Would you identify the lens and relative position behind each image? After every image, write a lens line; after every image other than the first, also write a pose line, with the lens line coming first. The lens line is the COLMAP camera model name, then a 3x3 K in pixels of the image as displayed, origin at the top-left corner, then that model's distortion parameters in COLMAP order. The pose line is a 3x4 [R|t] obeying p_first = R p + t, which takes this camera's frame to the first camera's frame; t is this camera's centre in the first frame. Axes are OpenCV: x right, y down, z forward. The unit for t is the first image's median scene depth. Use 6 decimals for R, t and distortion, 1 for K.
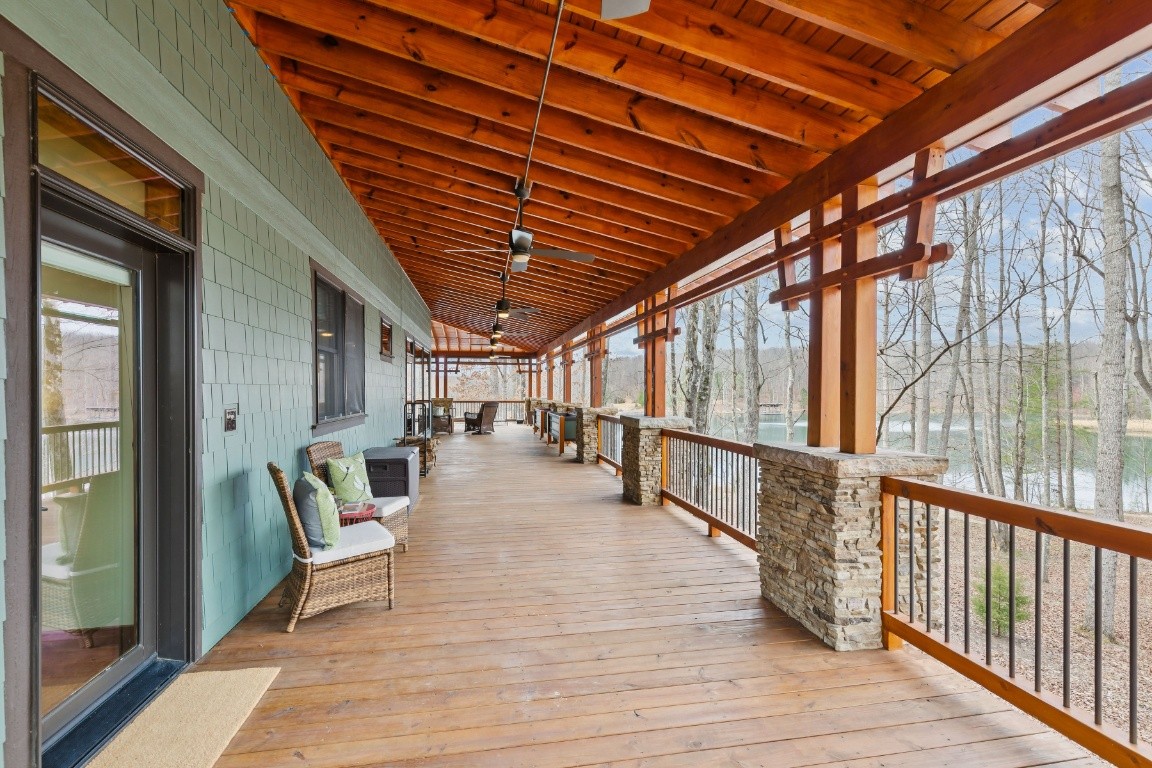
lens RADIAL K [[526.8, 0, 576.2], [0, 526.8, 389.8], [0, 0, 1]] dist [0.005145, -0.000654]
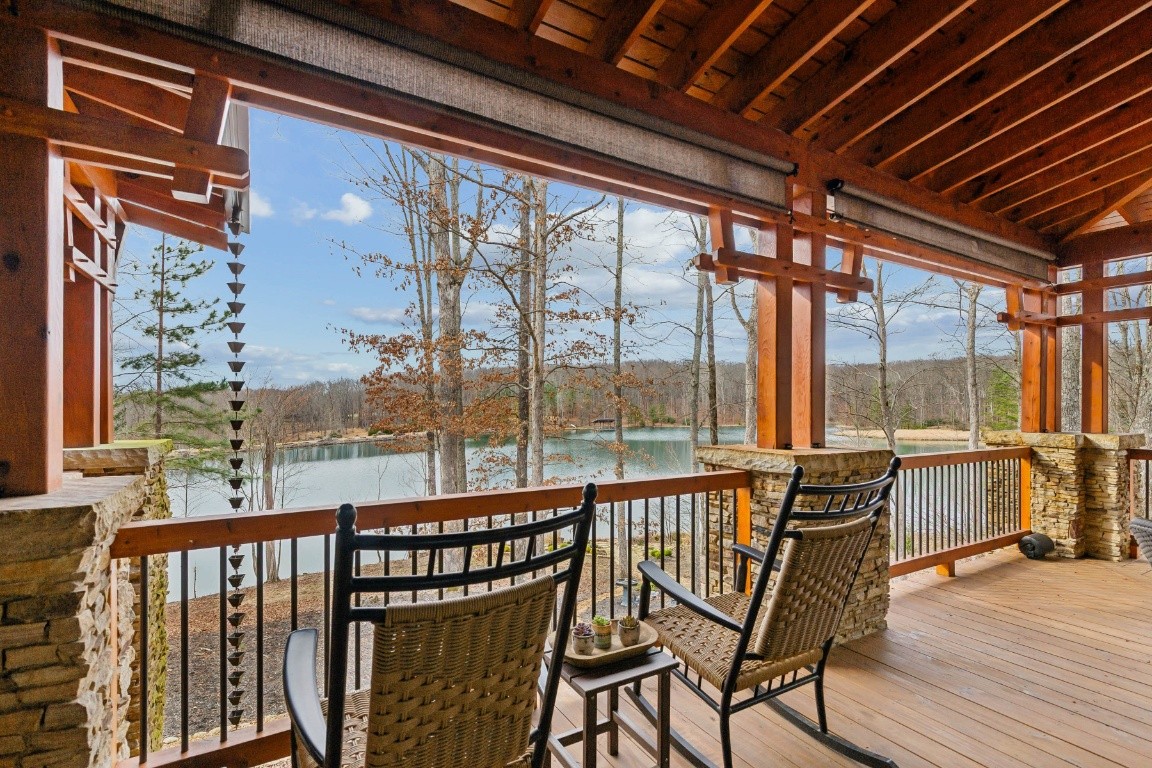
lens RADIAL K [[526.8, 0, 578.2], [0, 526.8, 387.9], [0, 0, 1]] dist [0.005145, -0.000654]
pose [[-0.320495, -0.006163, 0.947230, -0.282552], [-0.010643, 0.999939, 0.002904, 0.002175], [-0.947190, -0.009151, -0.320542, 1.628411]]
